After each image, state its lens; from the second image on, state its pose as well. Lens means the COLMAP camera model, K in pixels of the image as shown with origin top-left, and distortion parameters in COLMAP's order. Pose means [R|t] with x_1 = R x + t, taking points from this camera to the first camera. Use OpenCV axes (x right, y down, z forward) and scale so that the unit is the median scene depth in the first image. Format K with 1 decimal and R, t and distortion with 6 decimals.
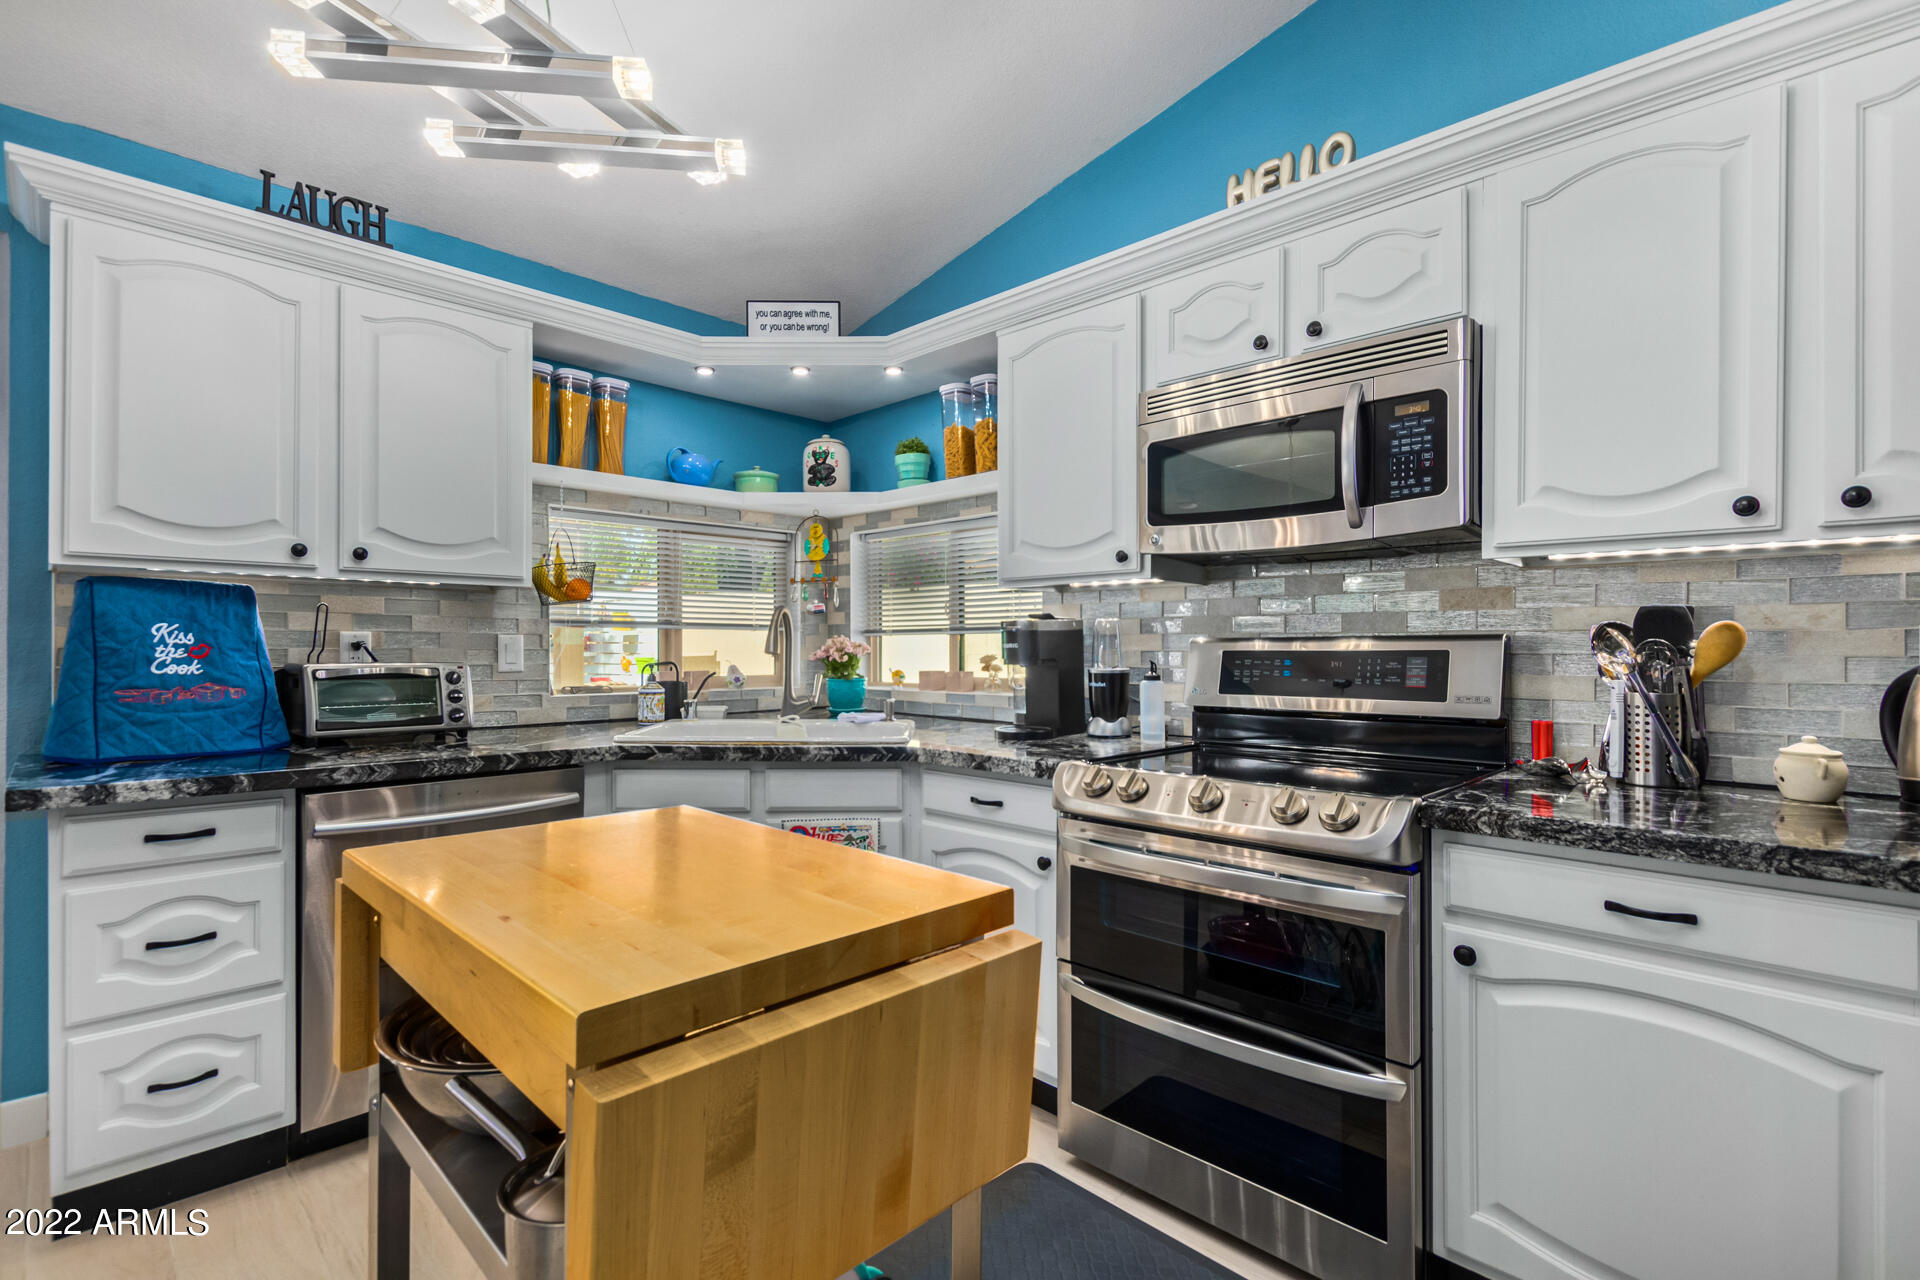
lens RADIAL K [[879.4, 0, 955.5], [0, 879.4, 648.0], [0, 0, 1]] dist [0.002676, -0.000910]
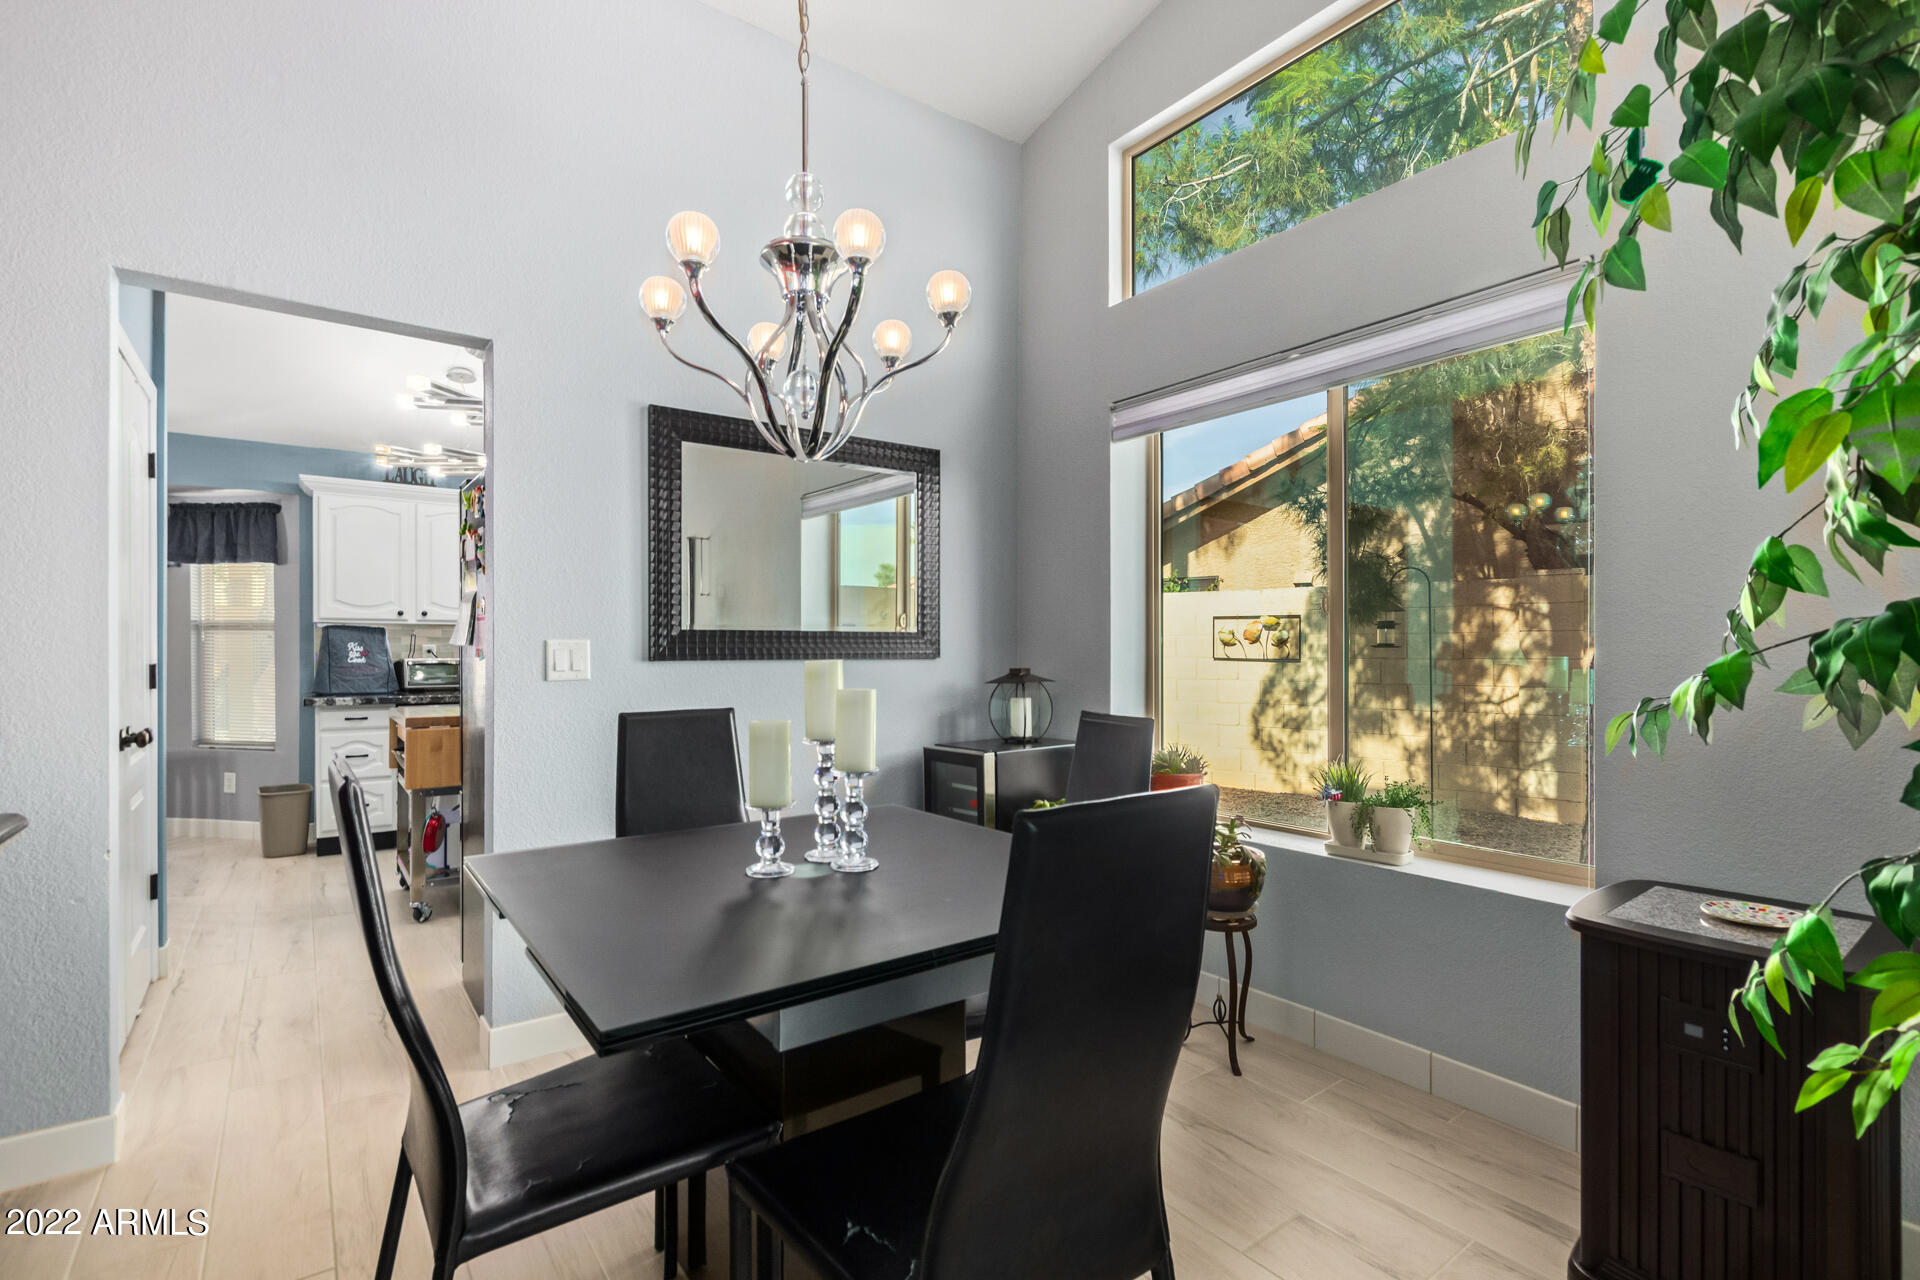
lens RADIAL K [[879.4, 0, 960.2], [0, 879.4, 654.8], [0, 0, 1]] dist [0.002676, -0.000910]
pose [[0.988694, -0.001305, -0.149944, 1.024125], [0.002150, 0.999983, 0.005468, -0.002433], [0.149934, -0.005729, 0.988679, -1.052821]]
